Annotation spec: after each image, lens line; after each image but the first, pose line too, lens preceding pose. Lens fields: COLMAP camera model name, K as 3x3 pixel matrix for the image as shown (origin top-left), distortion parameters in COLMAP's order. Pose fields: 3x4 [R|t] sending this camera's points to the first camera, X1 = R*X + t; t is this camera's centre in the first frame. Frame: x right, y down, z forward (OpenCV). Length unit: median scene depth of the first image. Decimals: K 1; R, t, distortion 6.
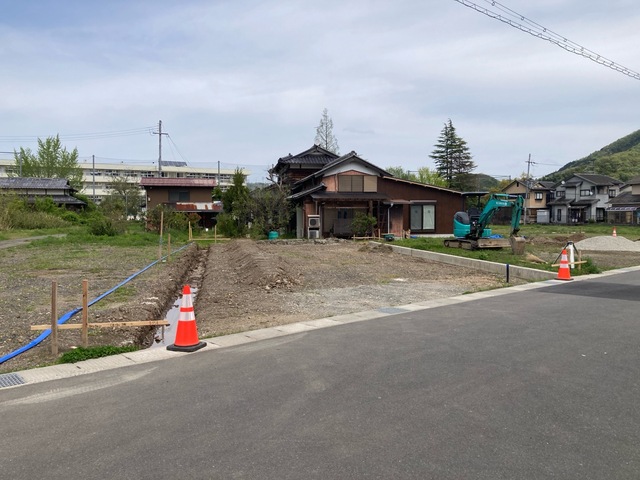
lens RADIAL K [[515.5, 0, 315.1], [0, 515.5, 238.3], [0, 0, 1]] dist [0.010902, -0.008497]
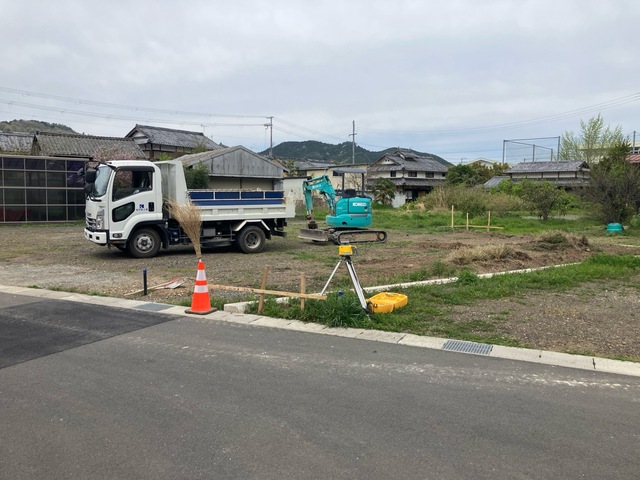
lens RADIAL K [[520.8, 0, 333.3], [0, 520.8, 237.4], [0, 0, 1]] dist [0.010528, -0.000852]
pose [[0.421895, 0.076001, -0.903453, 0.213390], [-0.048093, 0.996953, 0.061407, -0.009681], [0.905368, 0.017542, 0.424265, 0.176442]]
